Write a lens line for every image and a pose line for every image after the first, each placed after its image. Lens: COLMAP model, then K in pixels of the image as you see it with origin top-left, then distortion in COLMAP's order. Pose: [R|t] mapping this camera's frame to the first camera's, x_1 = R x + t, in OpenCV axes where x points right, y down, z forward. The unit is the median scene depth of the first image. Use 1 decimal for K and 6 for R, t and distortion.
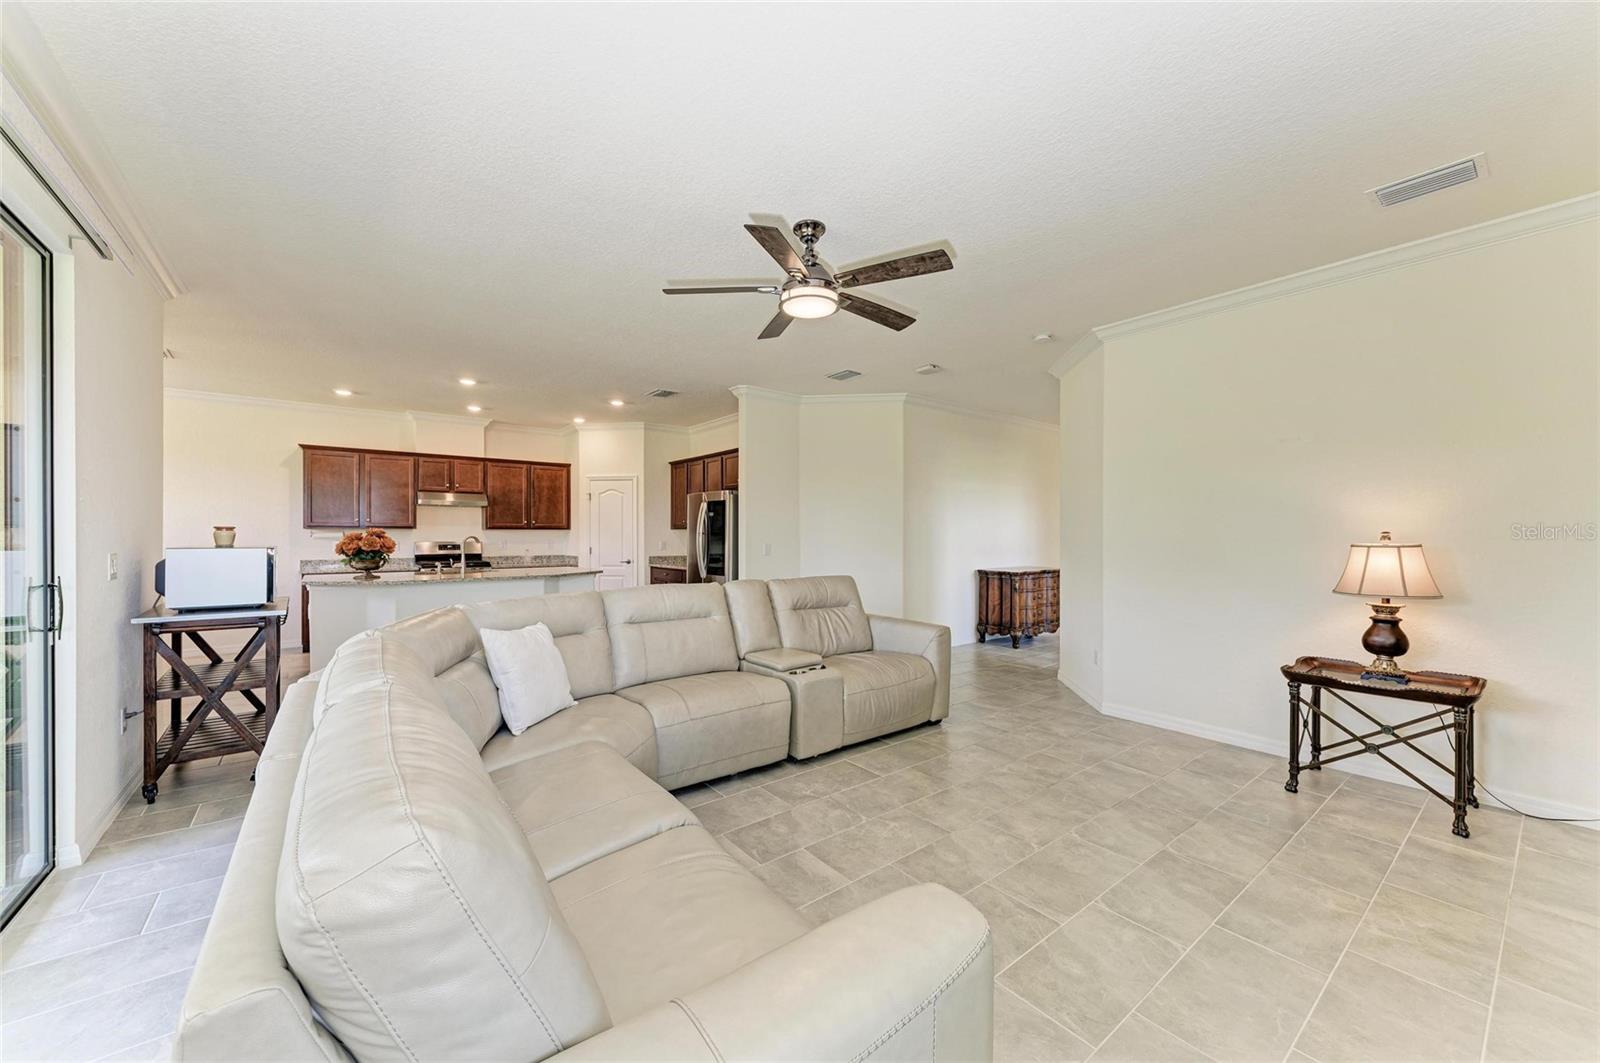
lens RADIAL K [[597.8, 0, 802.9], [0, 597.8, 533.5], [0, 0, 1]] dist [0.010144, -0.000523]
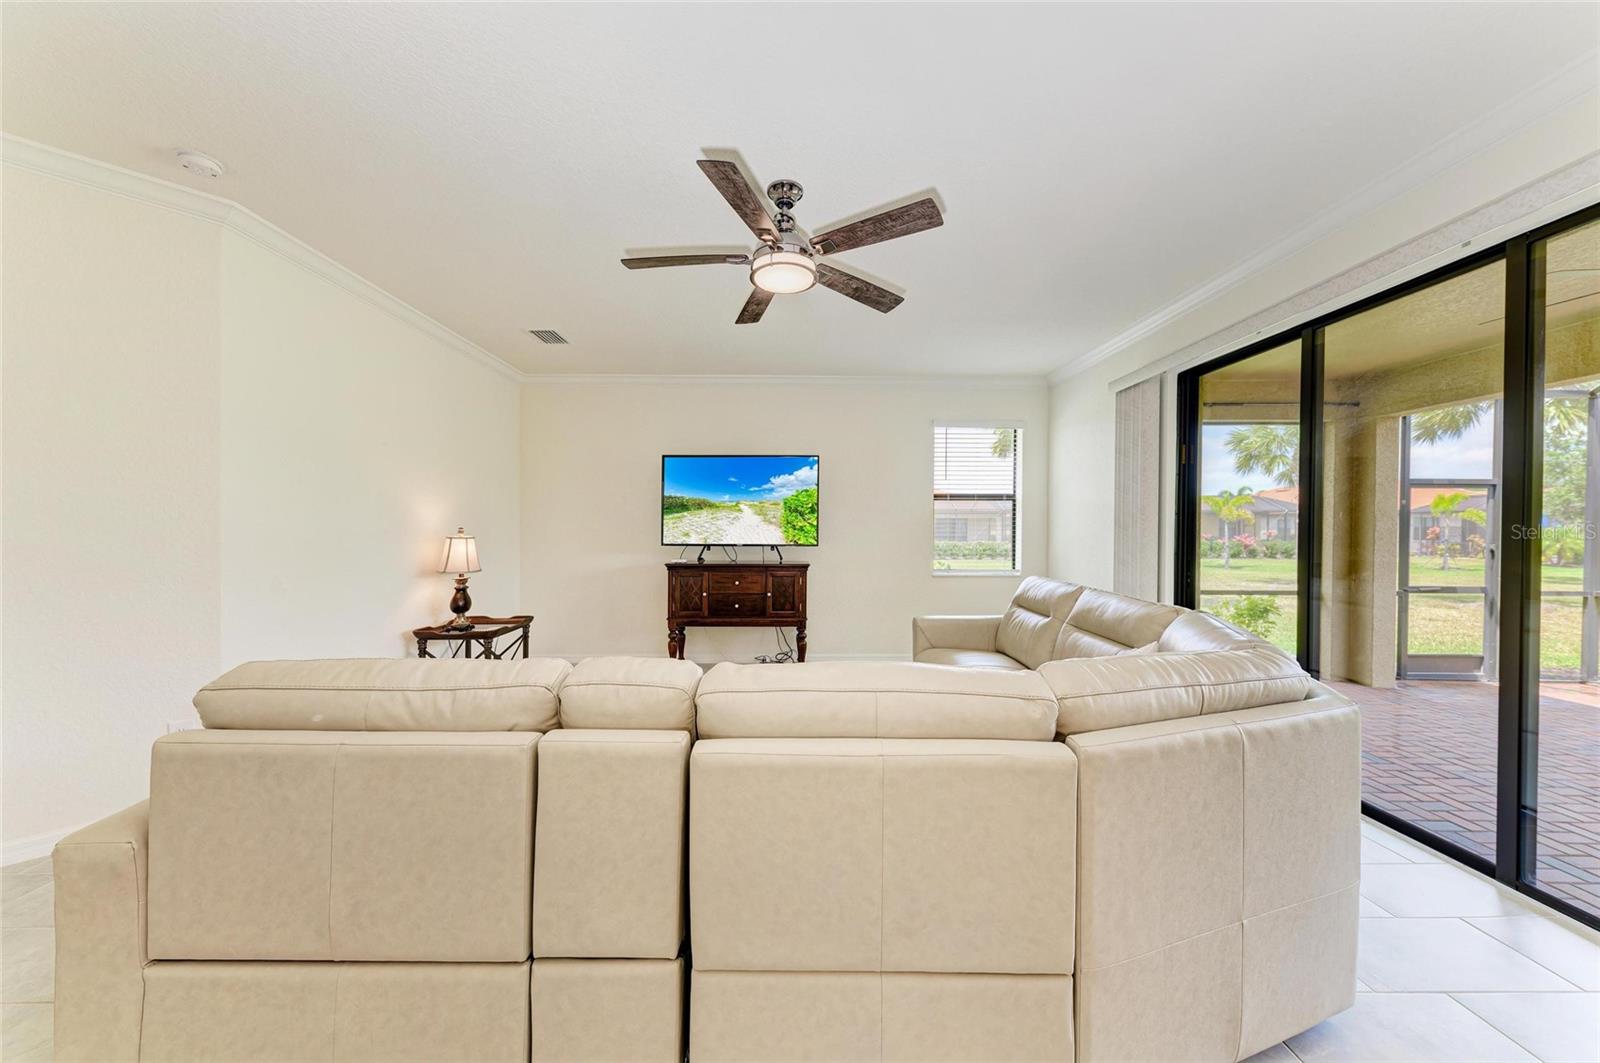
lens RADIAL K [[556.8, 0, 788.4], [0, 556.8, 537.6], [0, 0, 1]] dist [0.000794, 0.000058]
pose [[-0.788816, -0.009236, 0.614560, -0.402692], [-0.003334, 0.999937, 0.010748, 0.002379], [-0.614620, 0.006430, -0.788797, 1.307143]]
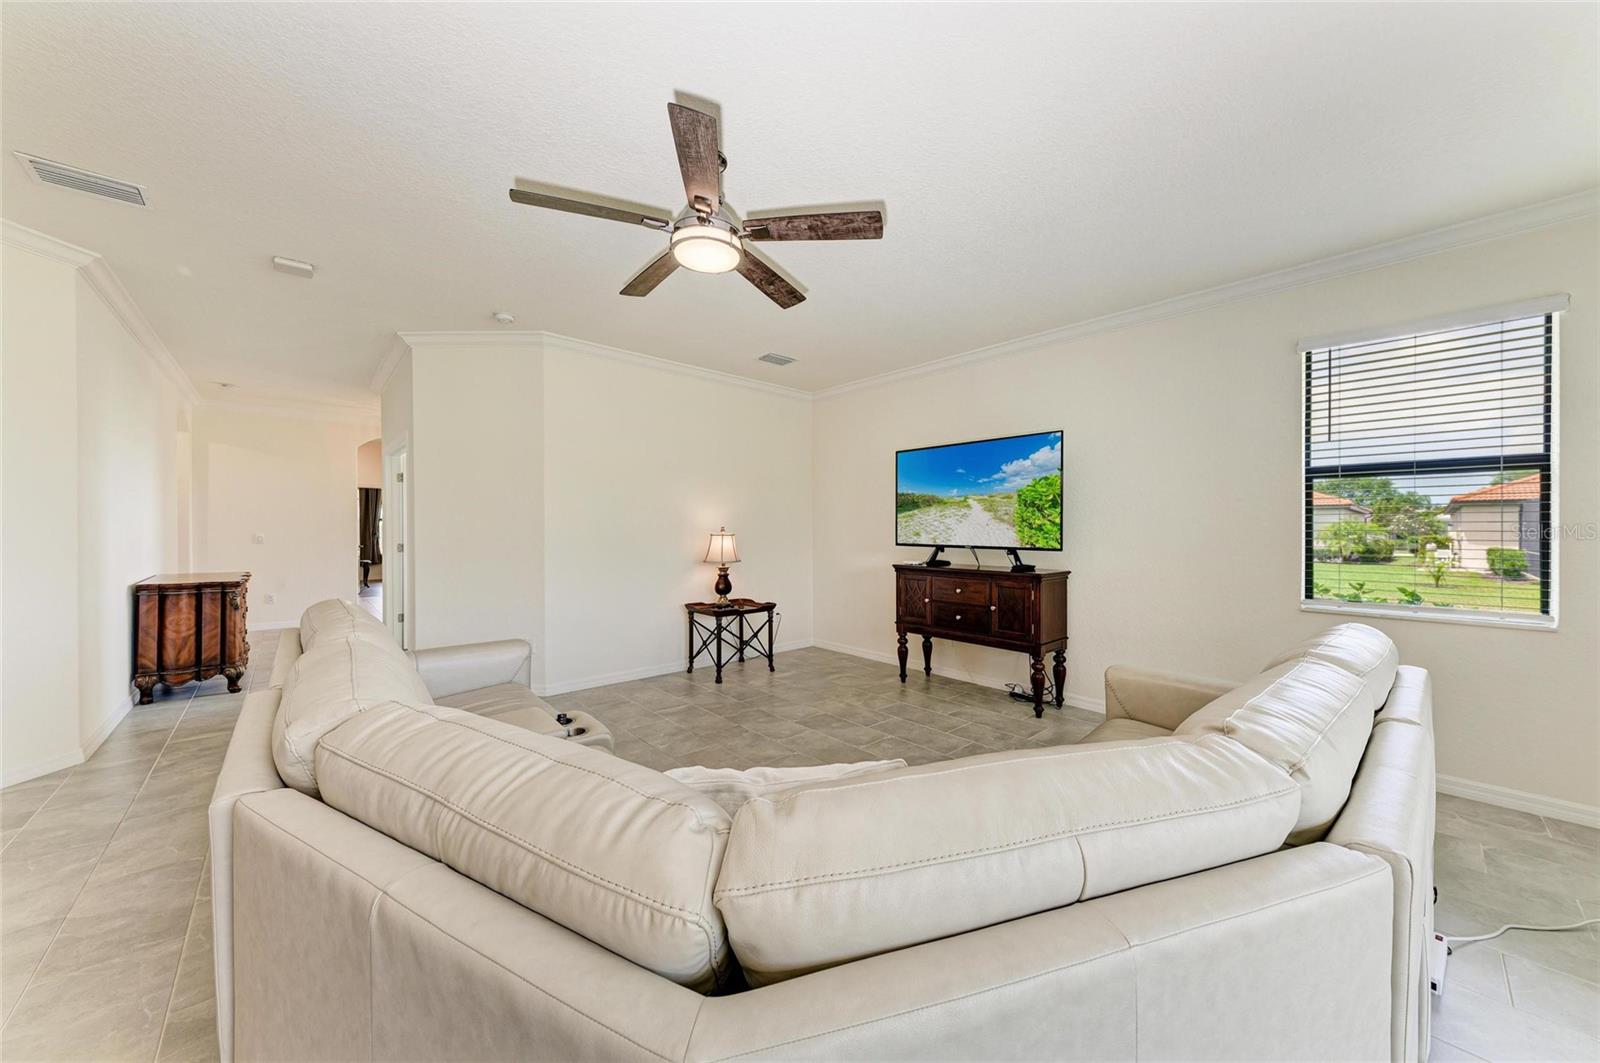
lens RADIAL K [[549.8, 0, 800.0], [0, 549.8, 531.5], [0, 0, 1]] dist [0.009317, 0.000036]
pose [[-0.064858, -0.006989, 0.997870, -0.598981], [-0.005704, 0.999962, 0.006633, -0.002192], [-0.997878, -0.005261, -0.064895, 0.727686]]
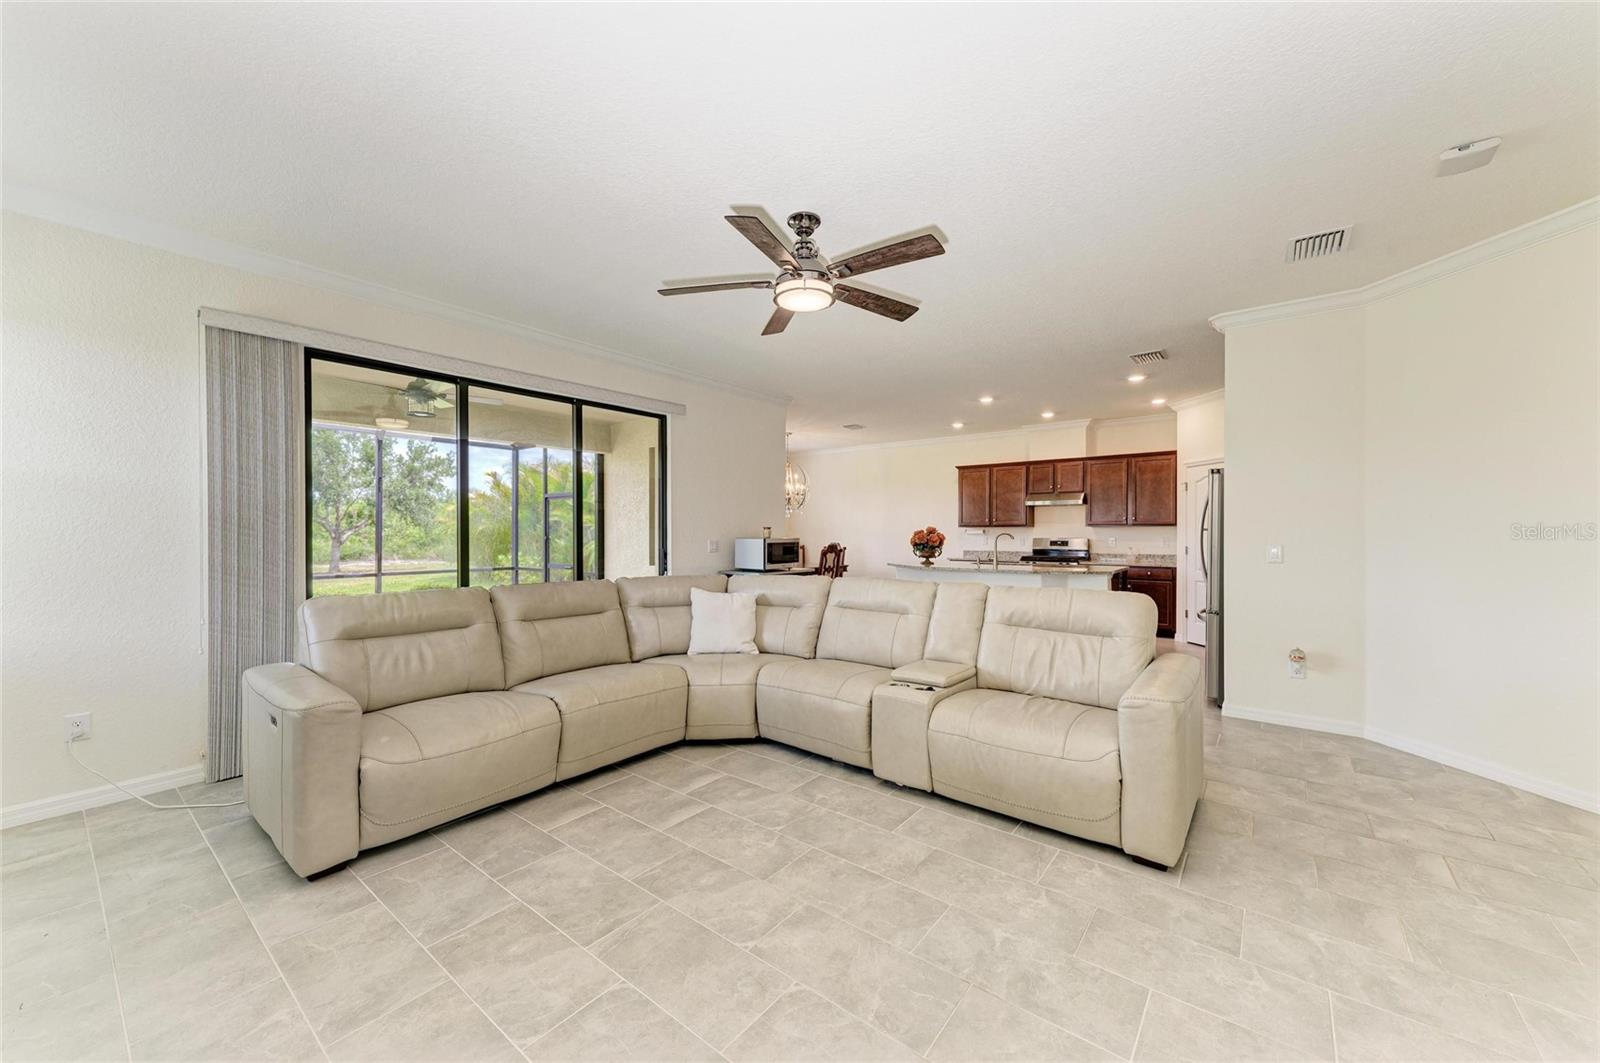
lens RADIAL K [[597.8, 0, 802.9], [0, 597.8, 533.5], [0, 0, 1]] dist [0.010144, -0.000523]
pose [[0.235283, 0.003474, -0.971921, 0.765558], [0.001393, 0.999991, 0.003912, 0.000902], [0.971926, -0.002274, 0.235276, 0.600538]]
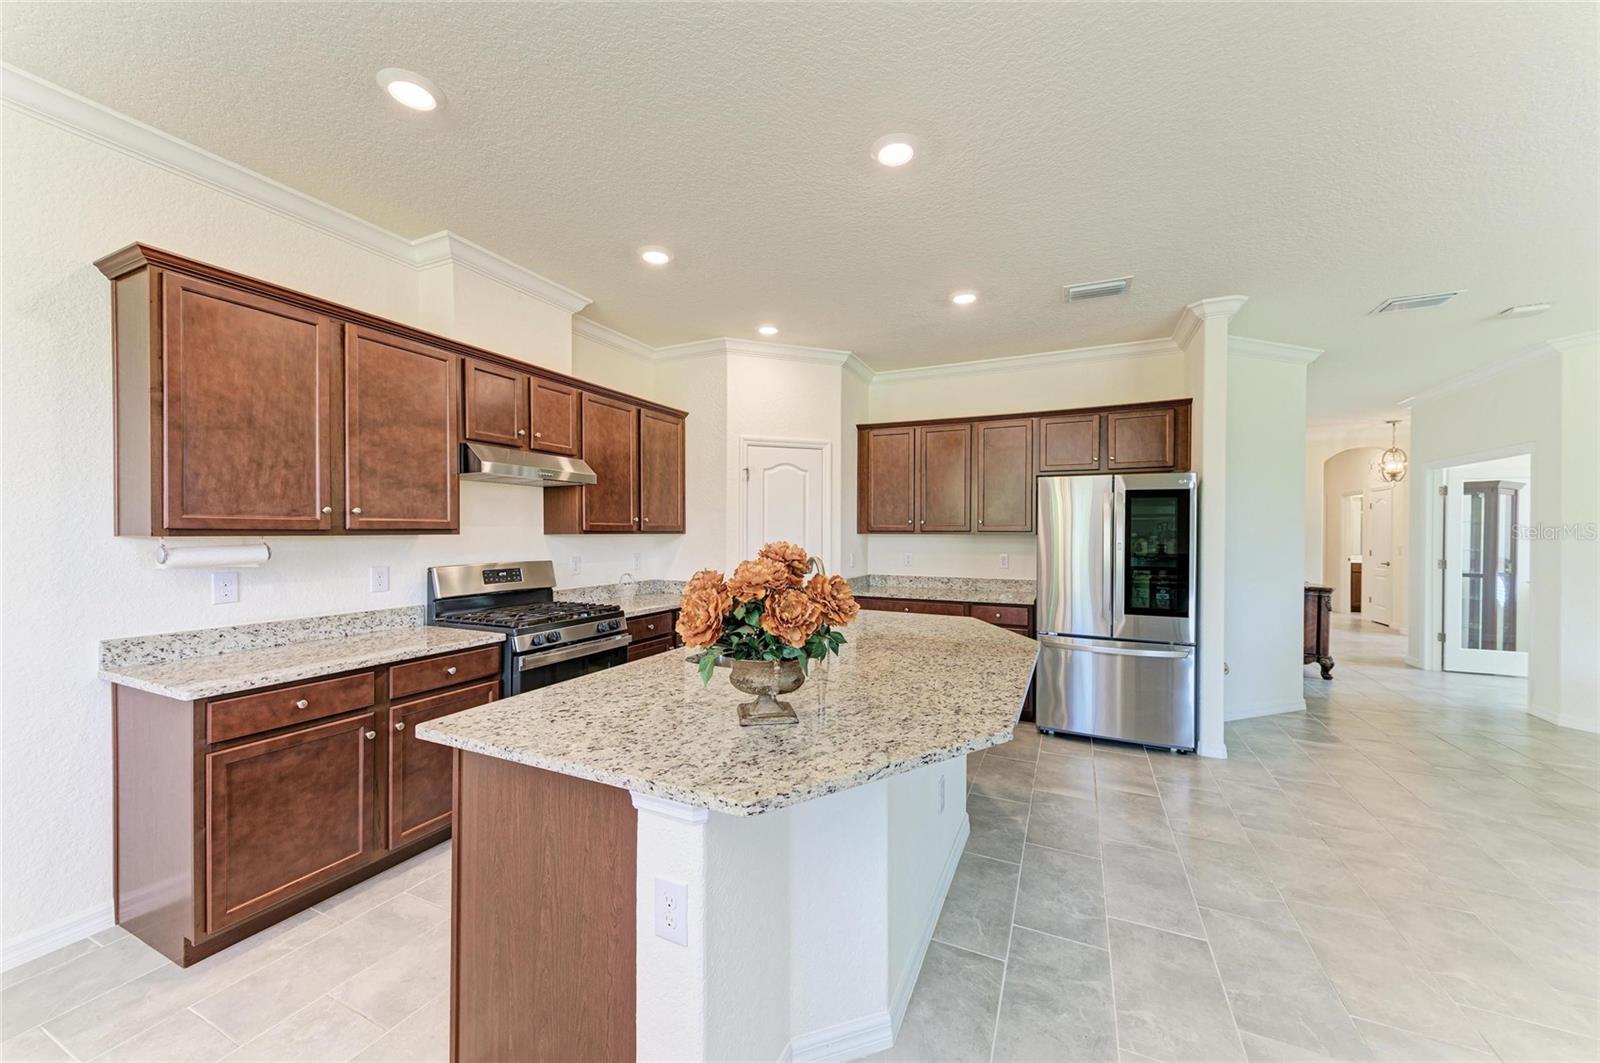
lens RADIAL K [[586.3, 0, 801.3], [0, 586.3, 533.4], [0, 0, 1]] dist [0.014529, -0.004114]
pose [[0.893216, 0.002015, 0.449622, -1.232268], [-0.004385, 0.999981, 0.004229, -0.022220], [-0.449606, -0.005749, 0.893209, 1.090222]]
